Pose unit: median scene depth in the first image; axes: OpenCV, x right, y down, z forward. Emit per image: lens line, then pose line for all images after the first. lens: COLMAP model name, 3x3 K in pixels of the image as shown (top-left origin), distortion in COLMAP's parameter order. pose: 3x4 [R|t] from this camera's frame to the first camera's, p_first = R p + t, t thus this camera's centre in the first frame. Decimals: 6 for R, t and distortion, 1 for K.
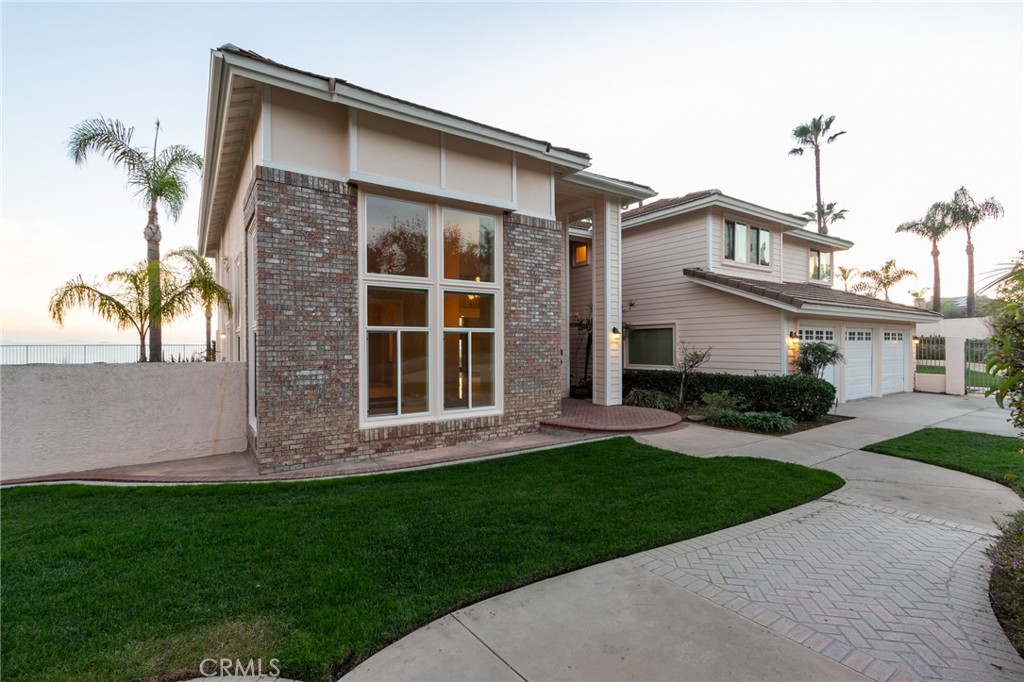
lens RADIAL K [[468.5, 0, 510.7], [0, 468.5, 342.7], [0, 0, 1]] dist [0.000485, -0.000515]
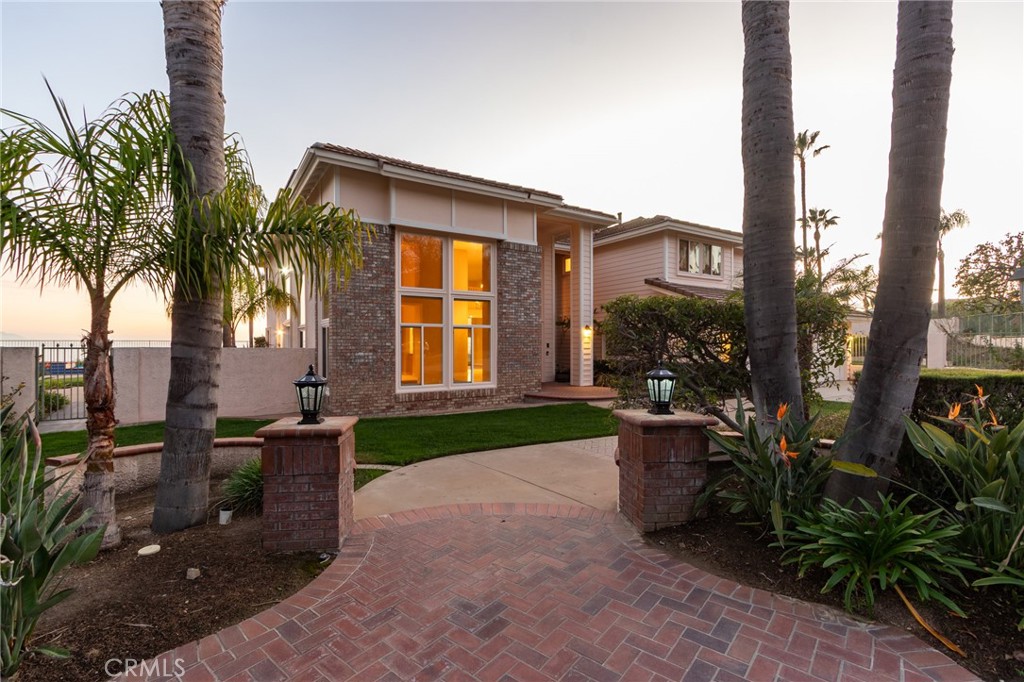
lens RADIAL K [[468.5, 0, 511.2], [0, 468.5, 341.4], [0, 0, 1]] dist [0.000485, -0.000515]
pose [[0.999660, 0.002325, -0.025975, 0.060797], [-0.002446, 0.999986, -0.004609, 0.022737], [0.025963, 0.004671, 0.999652, -0.367229]]
